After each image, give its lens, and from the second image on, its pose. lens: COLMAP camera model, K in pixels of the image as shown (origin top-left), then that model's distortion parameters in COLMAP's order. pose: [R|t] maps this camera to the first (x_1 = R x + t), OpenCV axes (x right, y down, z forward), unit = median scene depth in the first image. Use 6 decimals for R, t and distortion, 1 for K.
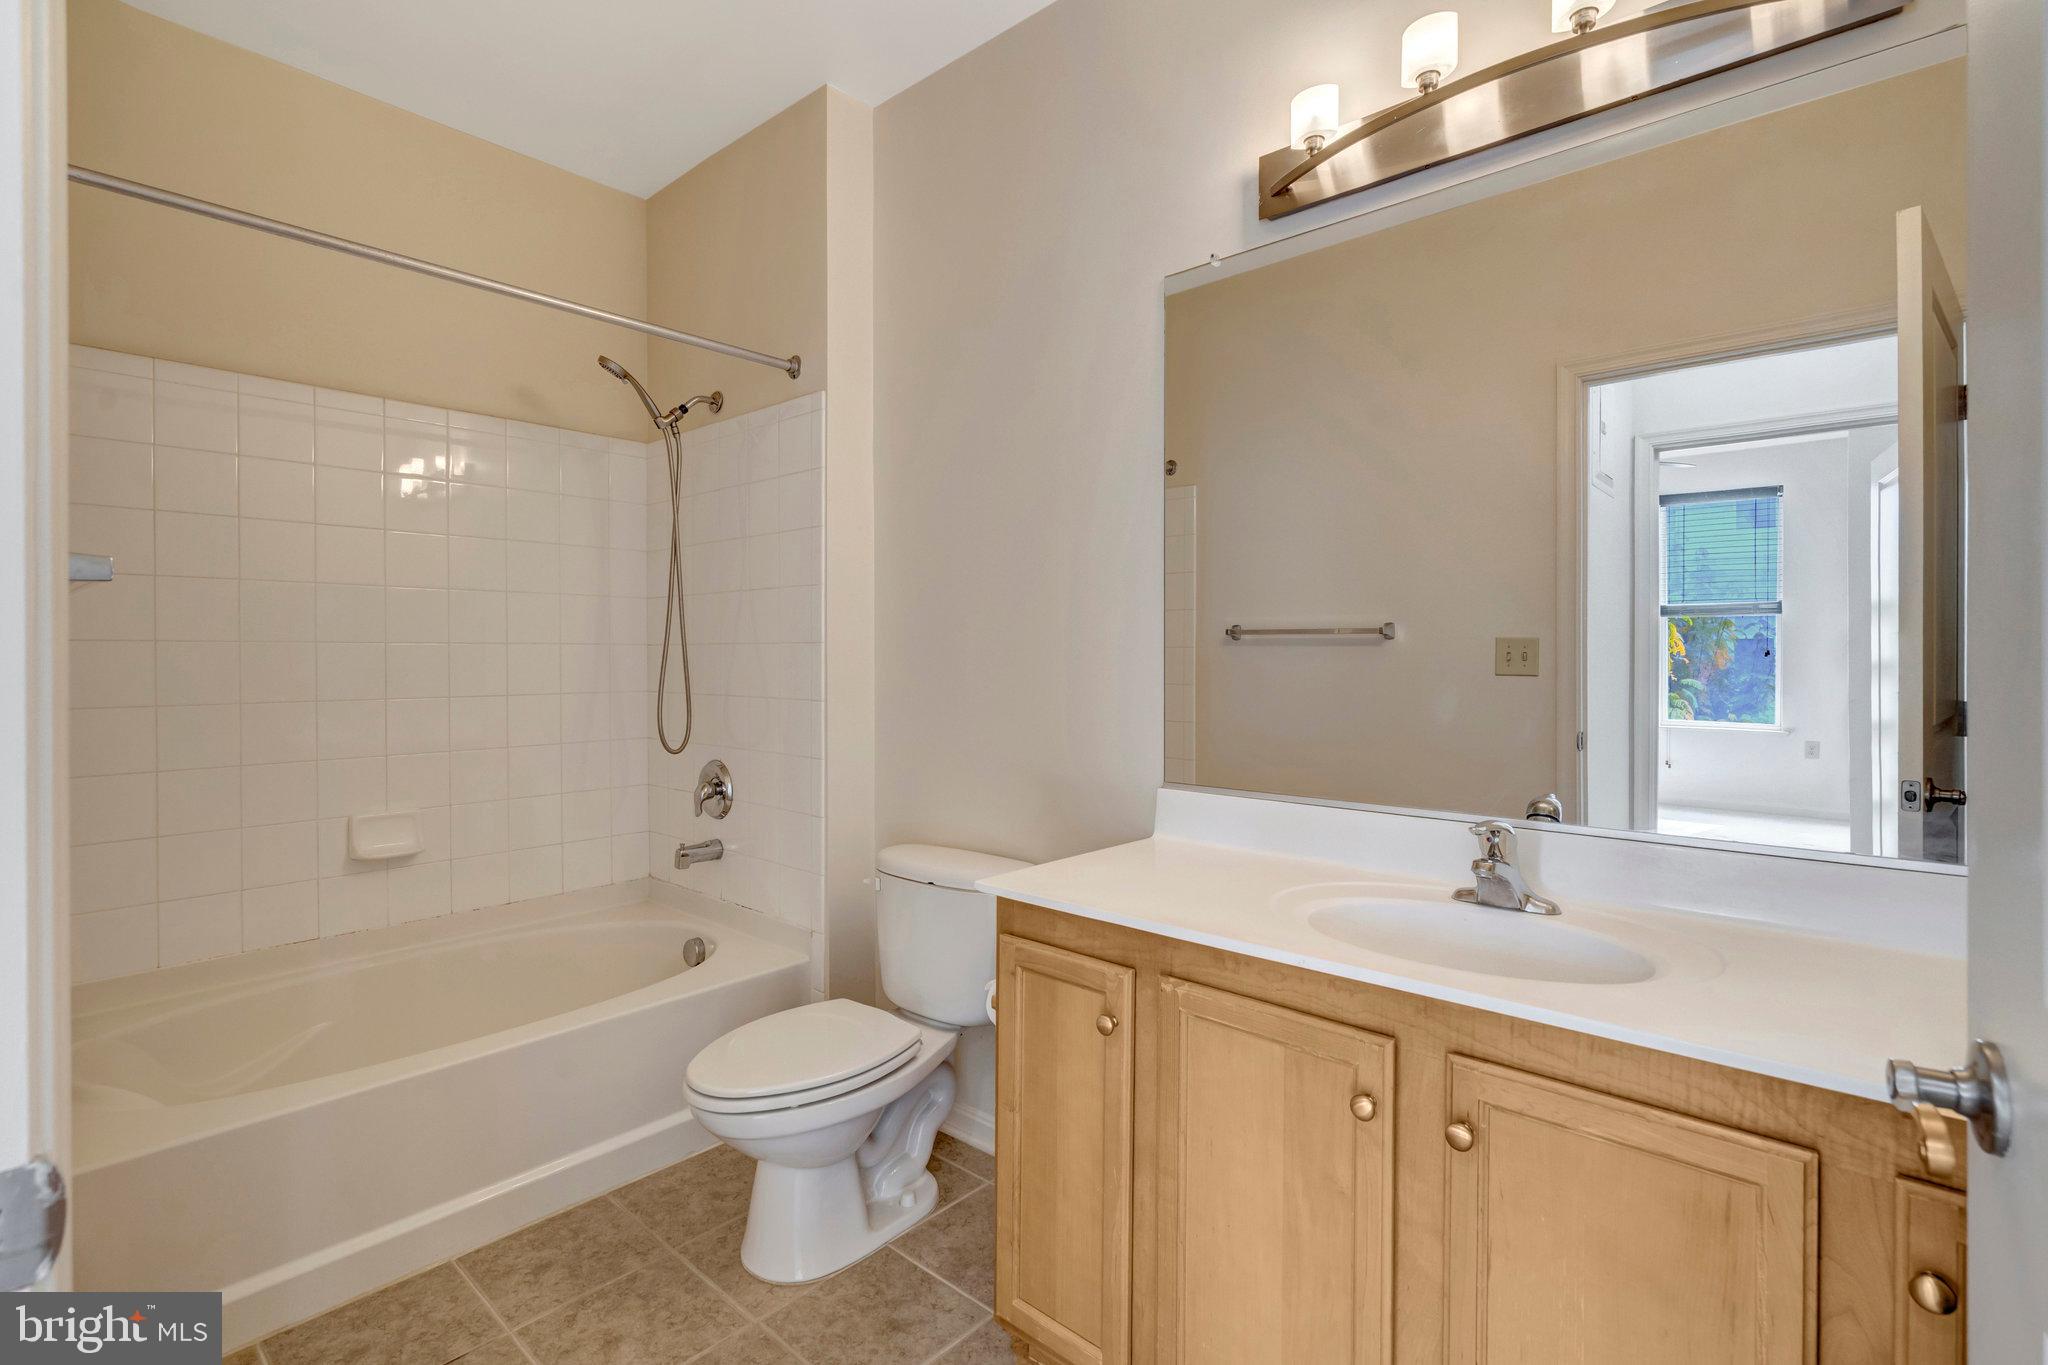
lens RADIAL K [[946.2, 0, 1026.5], [0, 946.2, 670.4], [0, 0, 1]] dist [-0.001565, 0.000230]
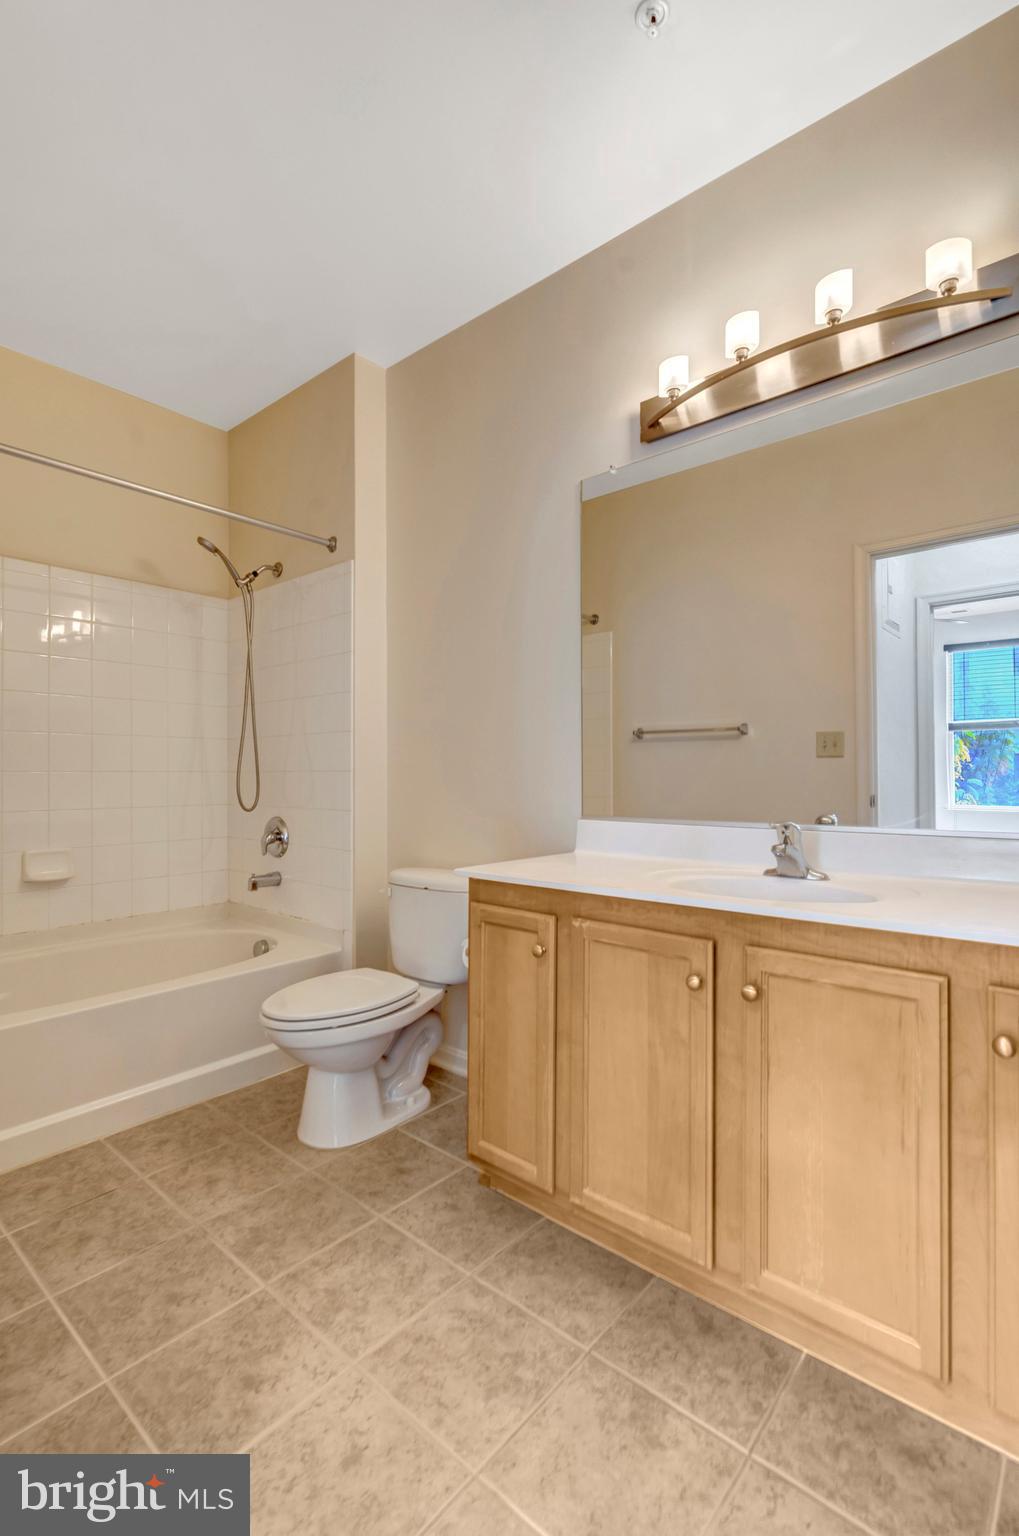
lens RADIAL K [[709.6, 0, 506.4], [0, 709.6, 772.2], [0, 0, 1]] dist [-0.001565, 0.000230]
pose [[0.999934, -0.002668, 0.011141, 0.014167], [0.002904, 0.999771, -0.021202, 0.074864], [-0.011082, 0.021233, 0.999713, -0.123452]]
